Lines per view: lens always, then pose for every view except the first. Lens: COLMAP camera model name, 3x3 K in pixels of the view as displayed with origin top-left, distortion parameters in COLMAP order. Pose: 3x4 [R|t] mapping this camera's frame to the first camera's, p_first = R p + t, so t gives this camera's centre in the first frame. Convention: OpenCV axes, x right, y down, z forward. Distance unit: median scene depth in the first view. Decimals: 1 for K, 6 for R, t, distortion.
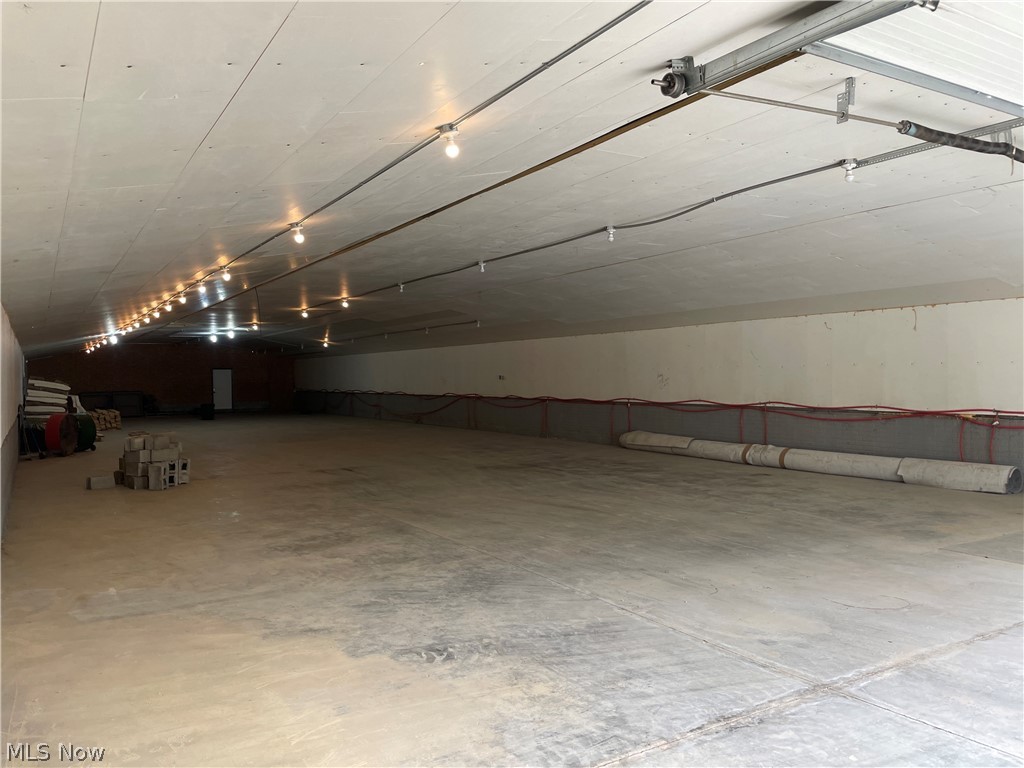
lens RADIAL K [[777.3, 0, 513.6], [0, 777.3, 383.1], [0, 0, 1]] dist [0.083256, -0.116863]
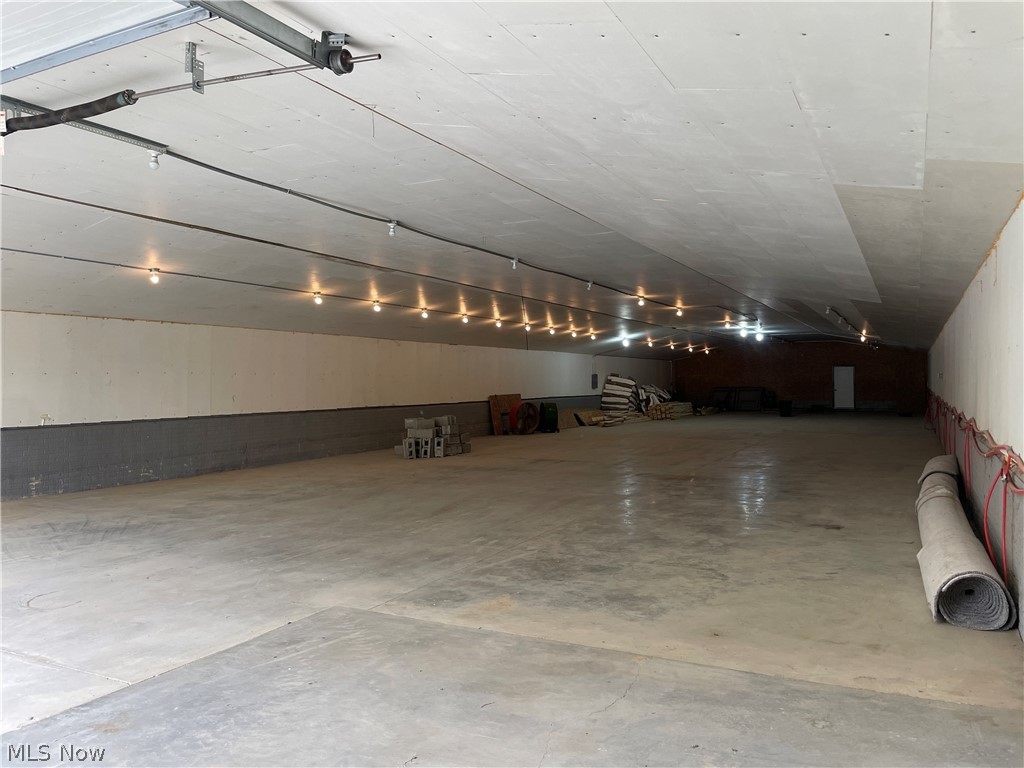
lens RADIAL K [[777.3, 0, 518.2], [0, 777.3, 384.5], [0, 0, 1]] dist [0.083256, -0.116863]
pose [[0.512766, 0.014322, -0.858409, 0.819846], [-0.009616, 0.999894, 0.010939, -0.006709], [0.858475, 0.002645, 0.512849, 0.507887]]
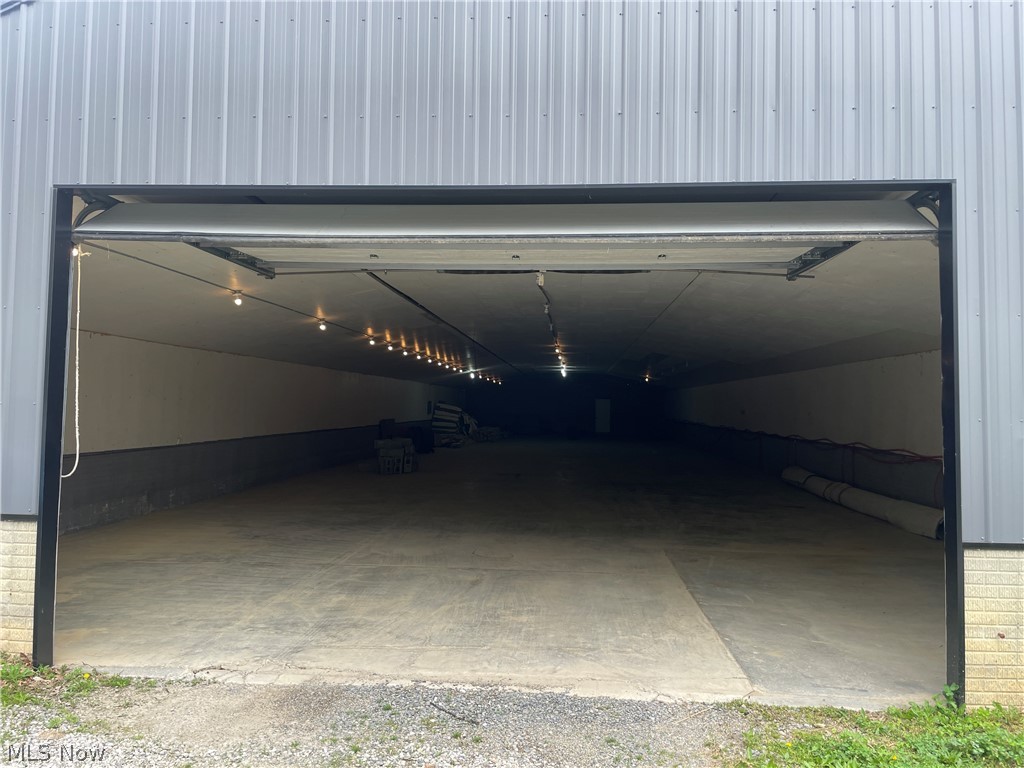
lens RADIAL K [[777.3, 0, 521.1], [0, 777.3, 381.4], [0, 0, 1]] dist [0.083256, -0.116863]
pose [[0.811254, 0.009315, -0.584620, 0.711146], [-0.033690, 0.998957, -0.030833, -0.011235], [0.583722, 0.044709, 0.810721, -0.116457]]
